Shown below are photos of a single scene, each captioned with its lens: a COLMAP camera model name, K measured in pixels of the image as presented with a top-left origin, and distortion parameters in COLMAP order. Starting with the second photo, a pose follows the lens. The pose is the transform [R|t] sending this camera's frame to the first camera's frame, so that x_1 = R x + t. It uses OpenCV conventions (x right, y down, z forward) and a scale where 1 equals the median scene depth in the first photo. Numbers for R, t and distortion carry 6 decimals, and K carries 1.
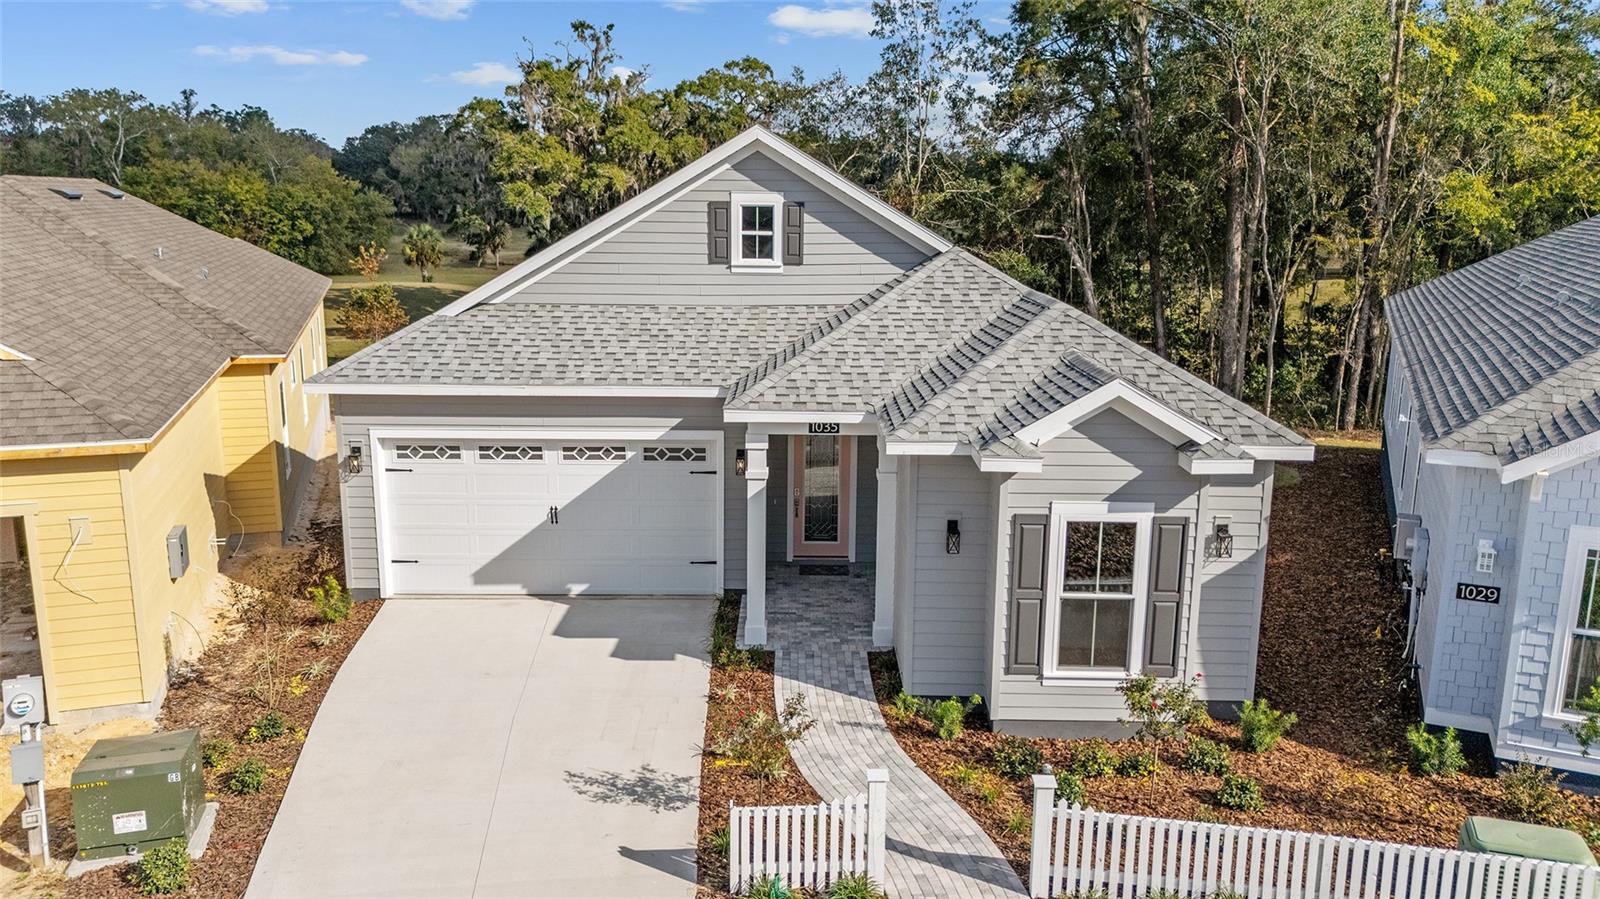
lens RADIAL K [[1169.6, 0, 800.0], [0, 1169.6, 449.5], [0, 0, 1]] dist [0.061585, -0.062196]
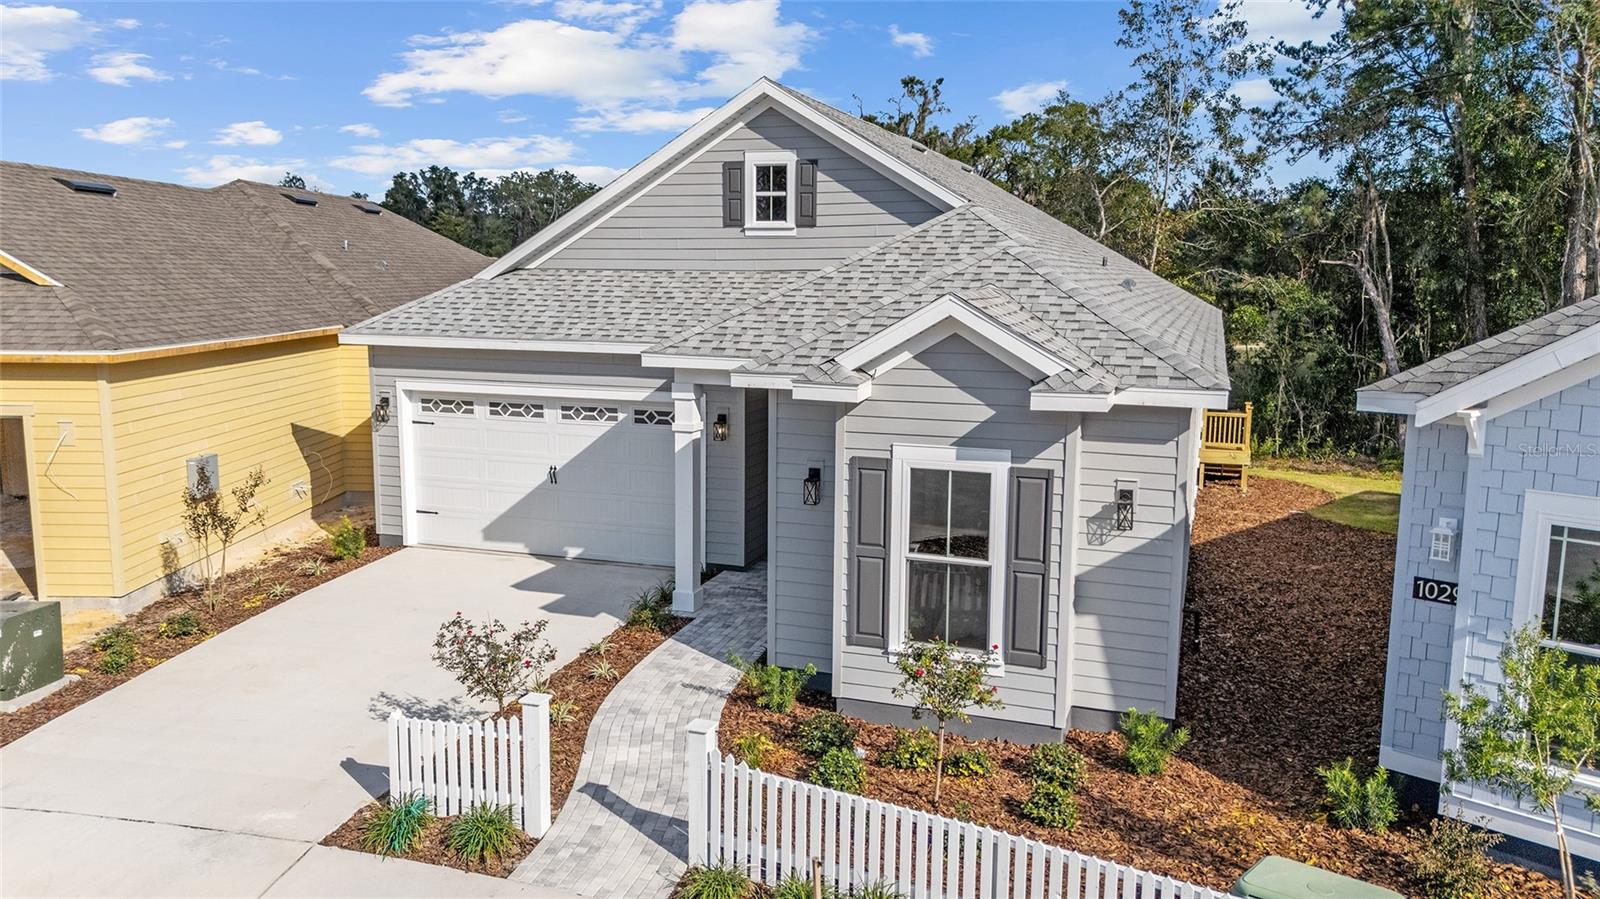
lens RADIAL K [[1169.6, 0, 800.0], [0, 1169.6, 449.5], [0, 0, 1]] dist [0.061585, -0.062196]
pose [[0.945700, 0.047894, -0.321492, 0.312578], [-0.067023, 0.996563, -0.048693, 0.069821], [0.318054, 0.067596, 0.945660, 0.122373]]
